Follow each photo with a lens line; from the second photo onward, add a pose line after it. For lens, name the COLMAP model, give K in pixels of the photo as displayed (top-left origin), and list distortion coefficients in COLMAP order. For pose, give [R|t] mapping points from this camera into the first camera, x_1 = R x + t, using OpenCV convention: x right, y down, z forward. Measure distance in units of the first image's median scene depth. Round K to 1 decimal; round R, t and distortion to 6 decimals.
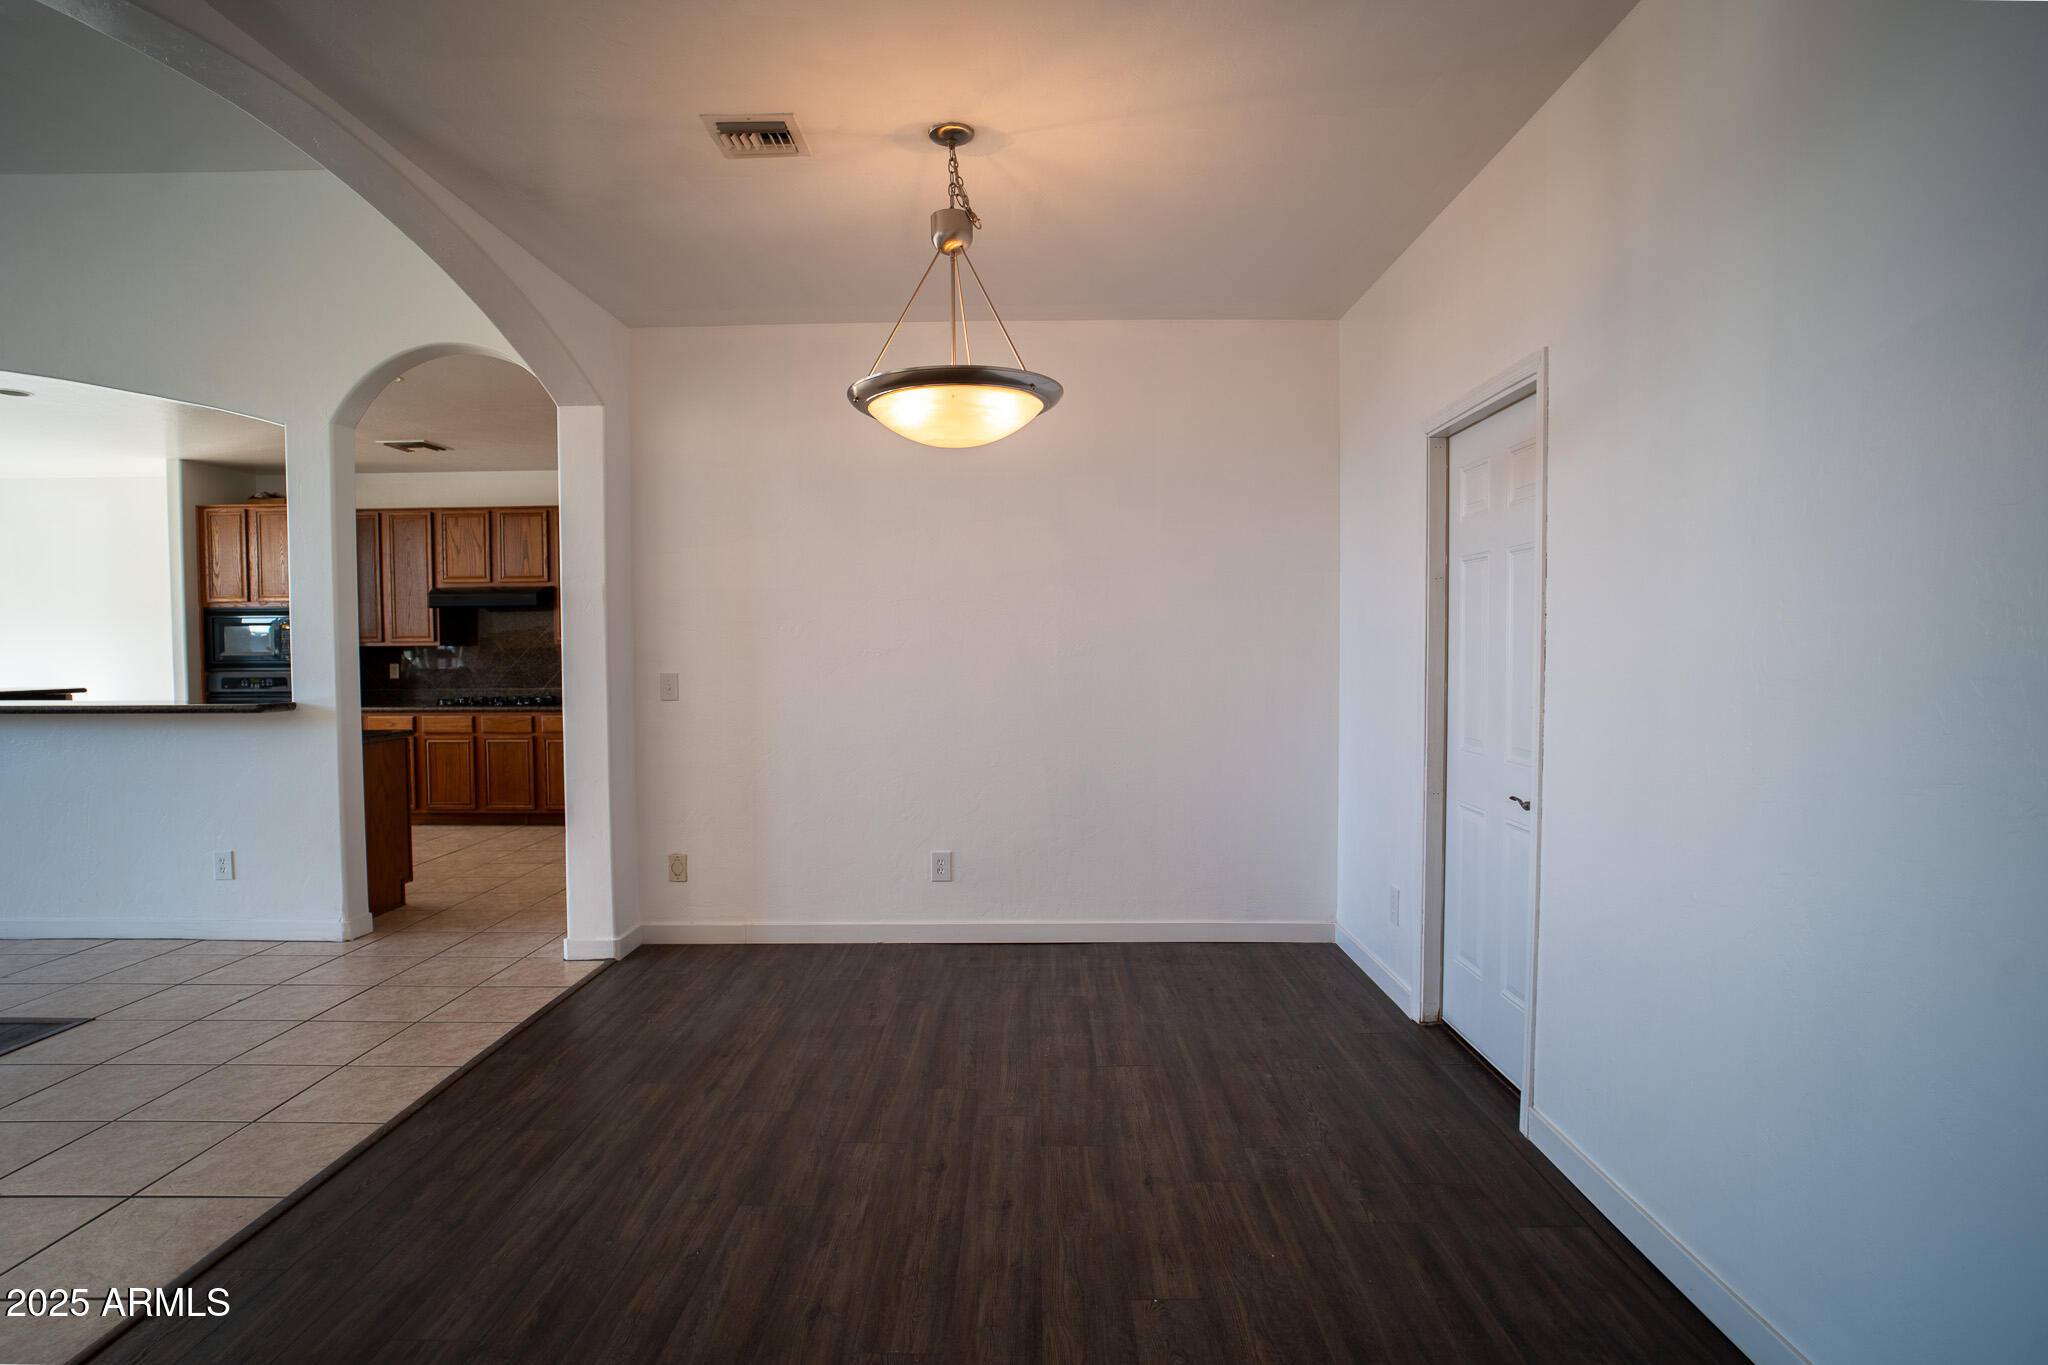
lens RADIAL K [[1062.6, 0, 1024.0], [0, 1062.6, 682.5], [0, 0, 1]] dist [-0.058616, 0.030074]
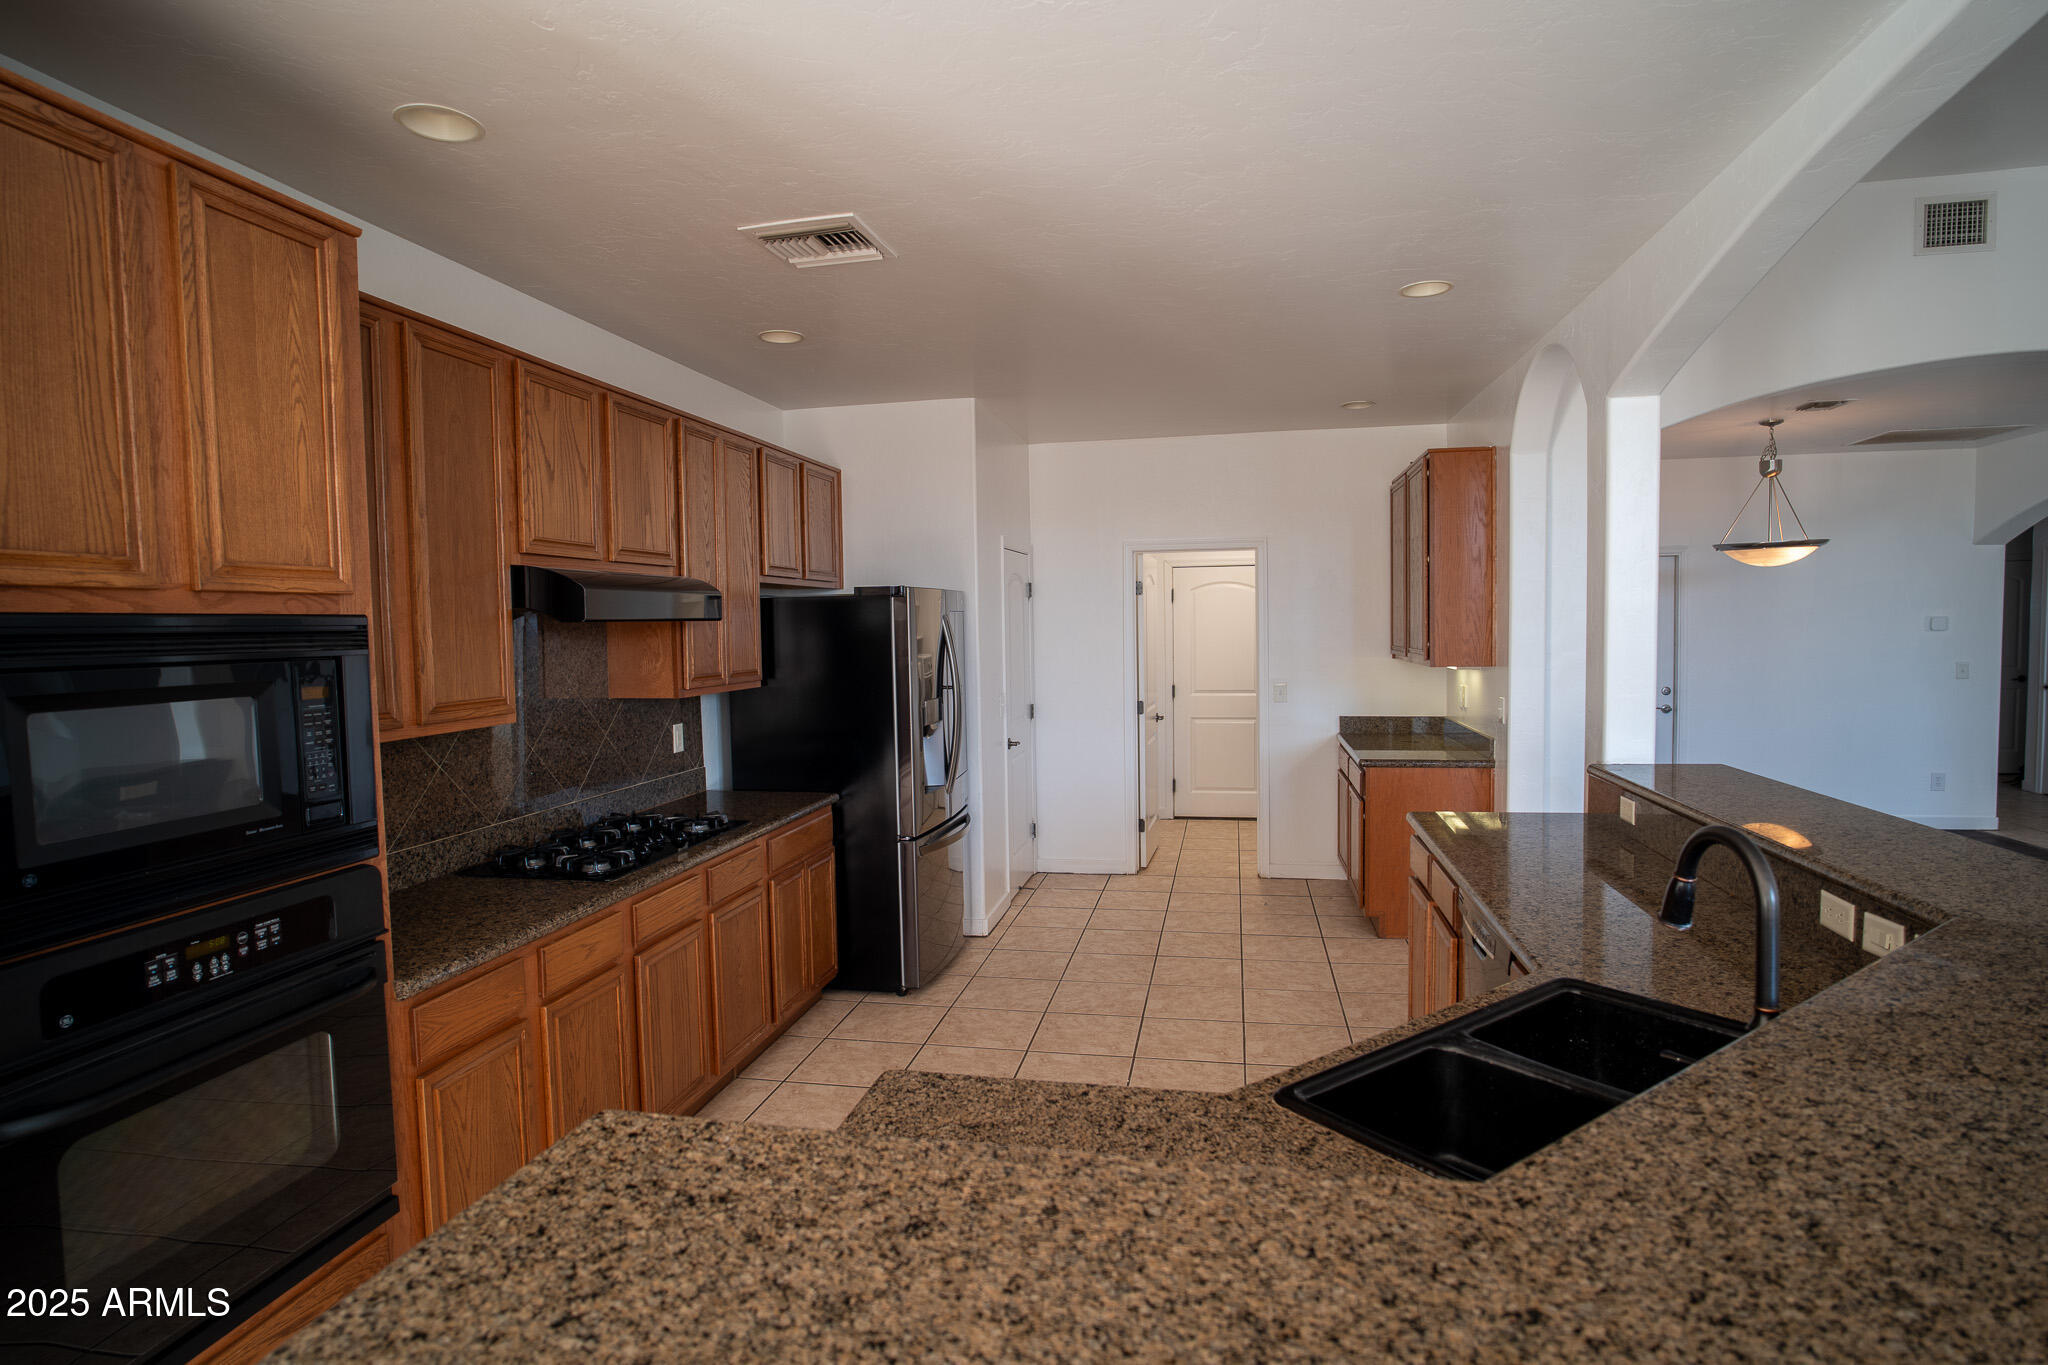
lens RADIAL K [[1062.6, 0, 1024.0], [0, 1062.6, 682.5], [0, 0, 1]] dist [-0.058616, 0.030074]
pose [[0.180879, -0.050299, 0.982218, -0.896098], [0.051121, 0.997822, 0.041684, -0.056305], [-0.982176, 0.042672, 0.183057, 0.762022]]
